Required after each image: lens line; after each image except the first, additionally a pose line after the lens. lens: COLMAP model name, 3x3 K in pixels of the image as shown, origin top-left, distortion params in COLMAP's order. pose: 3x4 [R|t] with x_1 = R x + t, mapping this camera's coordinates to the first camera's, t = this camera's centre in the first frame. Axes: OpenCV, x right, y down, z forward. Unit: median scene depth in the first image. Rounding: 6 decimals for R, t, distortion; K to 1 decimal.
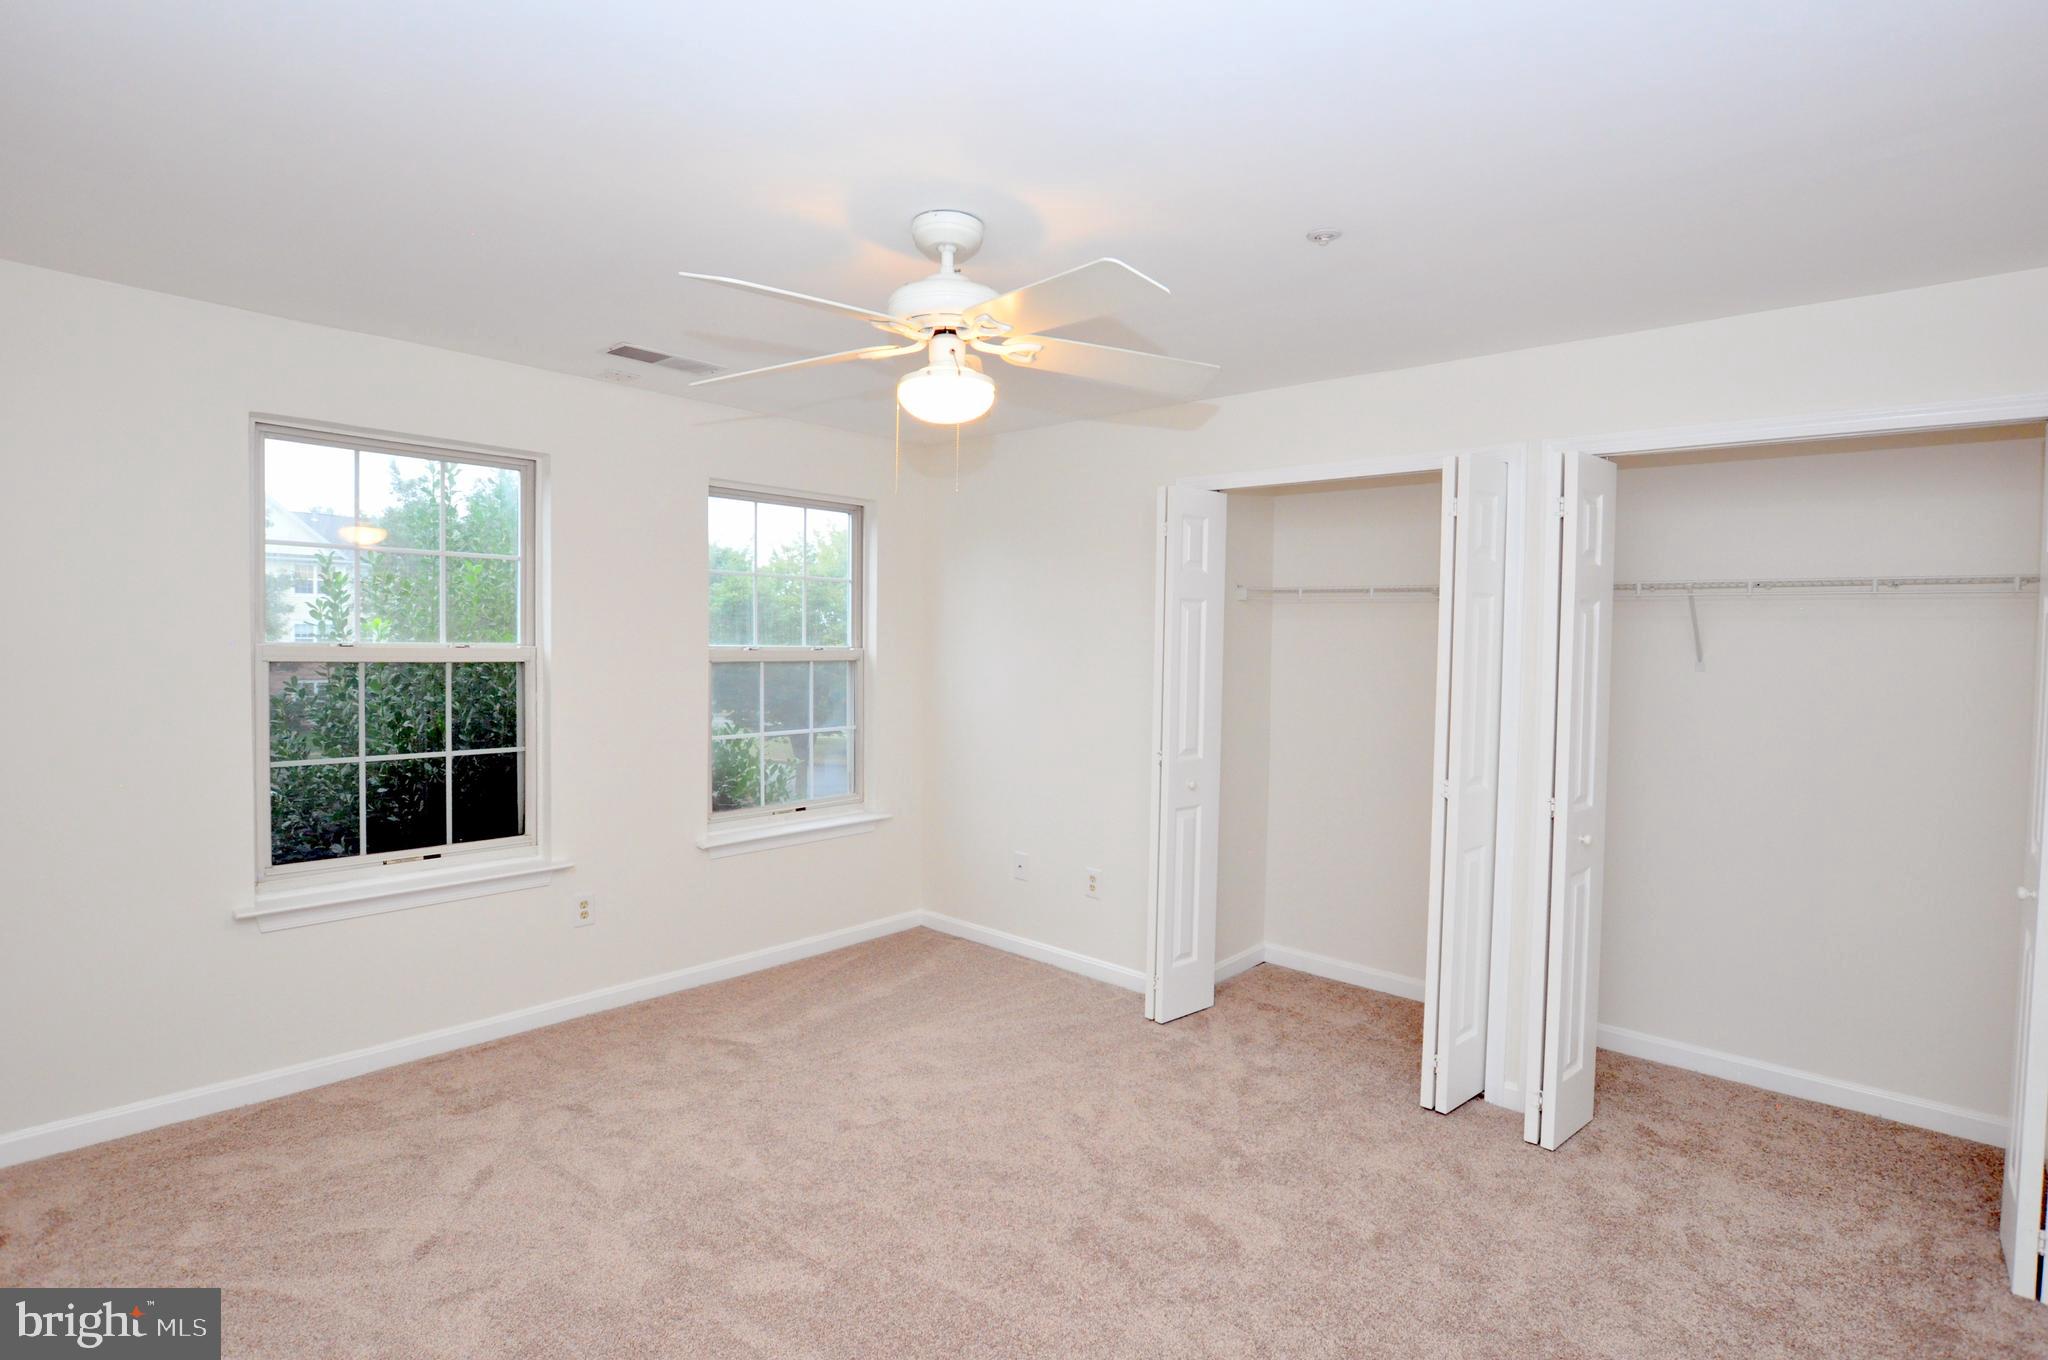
lens RADIAL K [[980.8, 0, 1032.0], [0, 980.8, 677.6], [0, 0, 1]] dist [-0.025043, 0.001638]
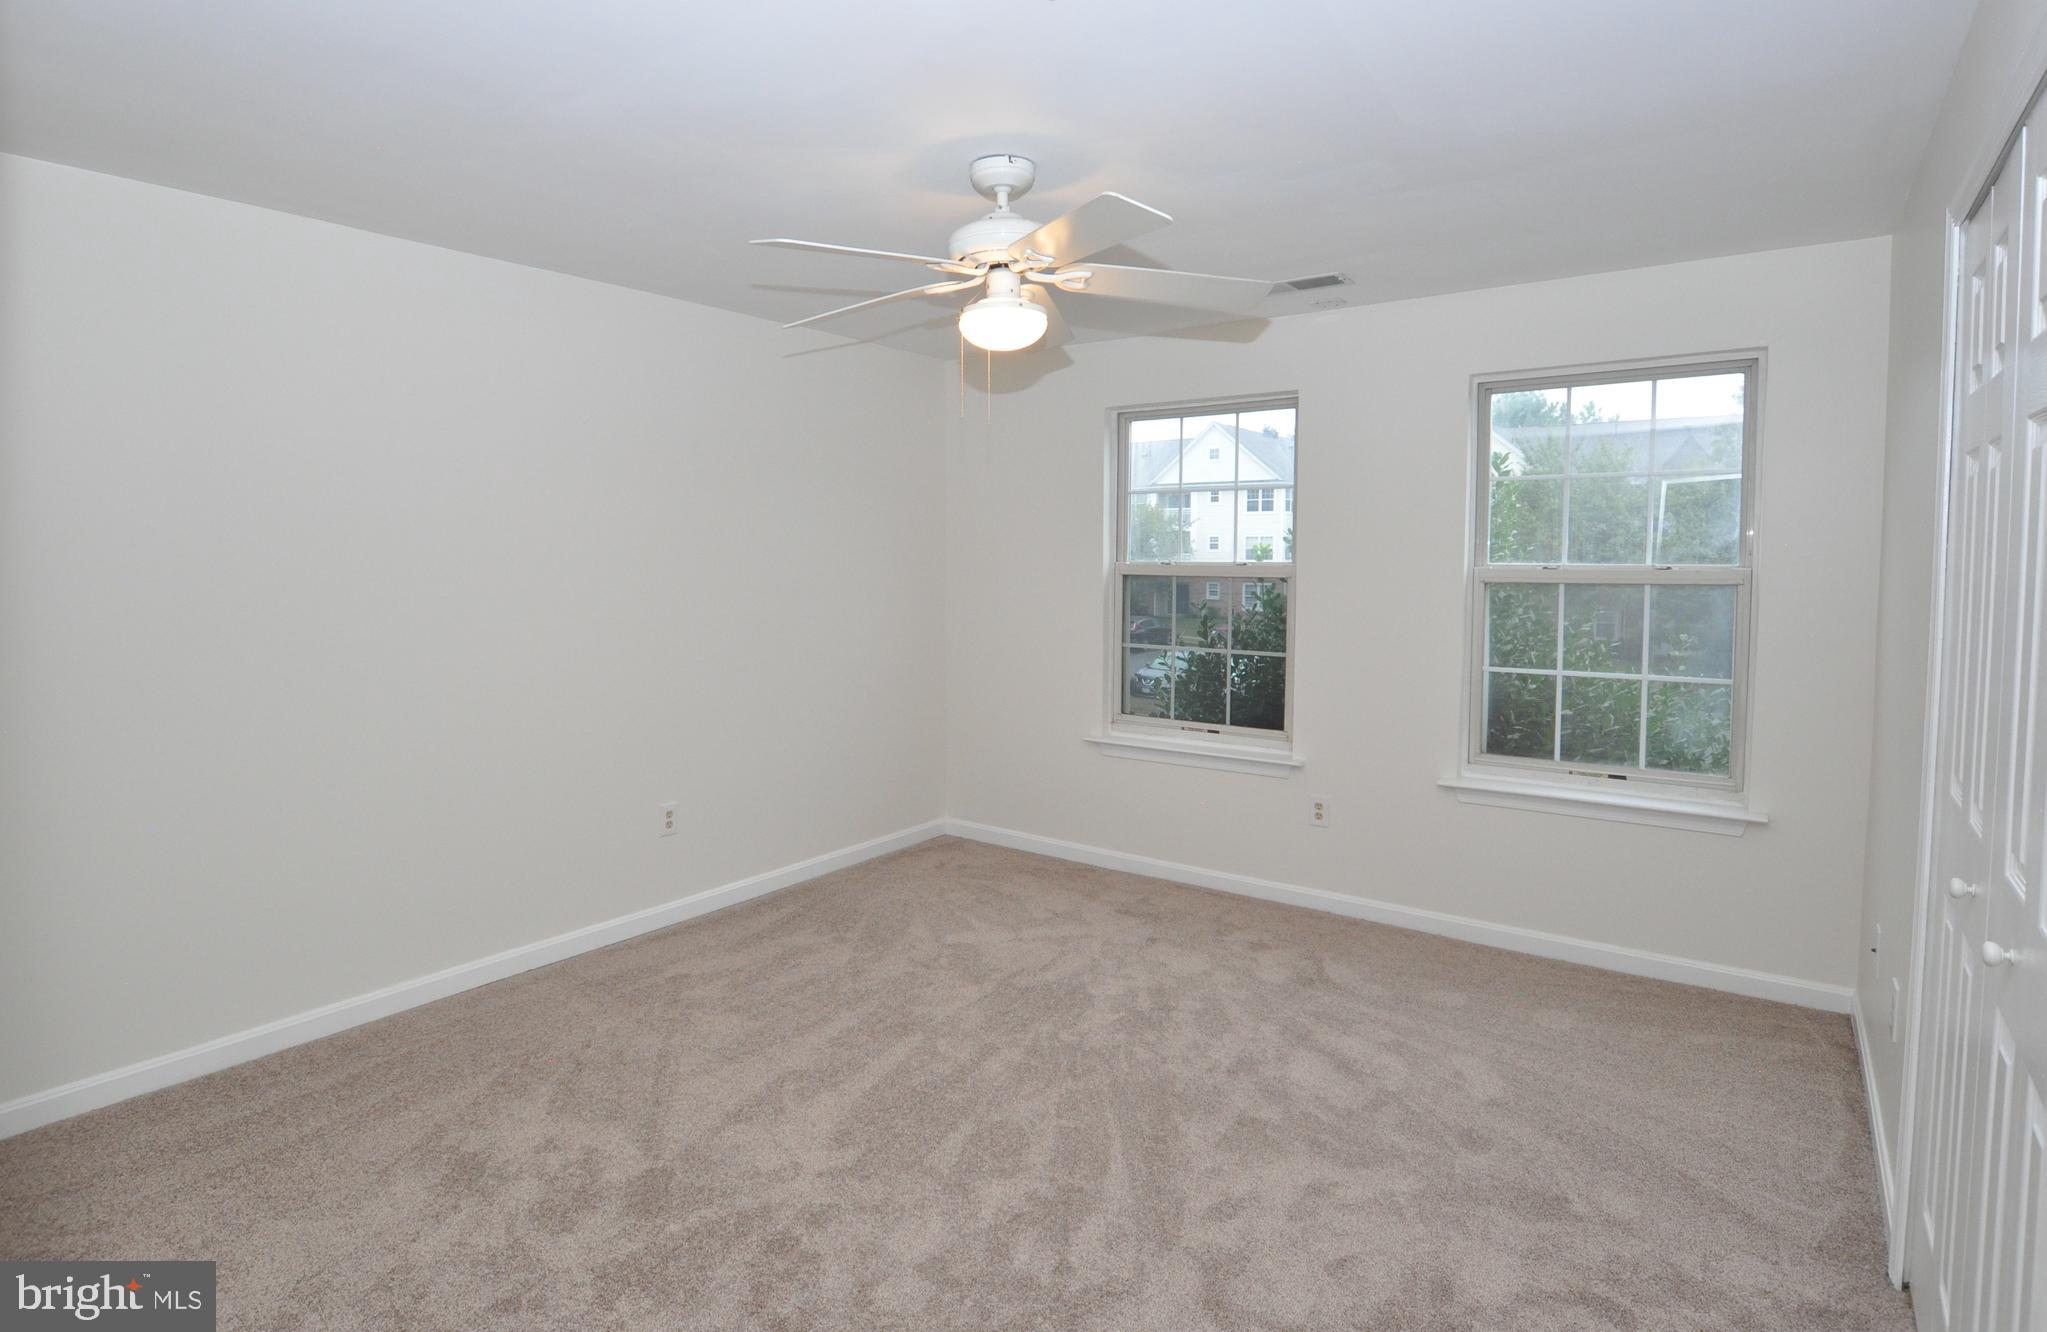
lens RADIAL K [[1101.5, 0, 1022.6], [0, 1101.5, 616.9], [0, 0, 1]] dist [-0.000657, -0.000173]
pose [[0.091395, 0.047725, -0.994670, 0.701324], [-0.027991, 0.998579, 0.045341, -0.020287], [0.995421, 0.023697, 0.092601, 0.556317]]
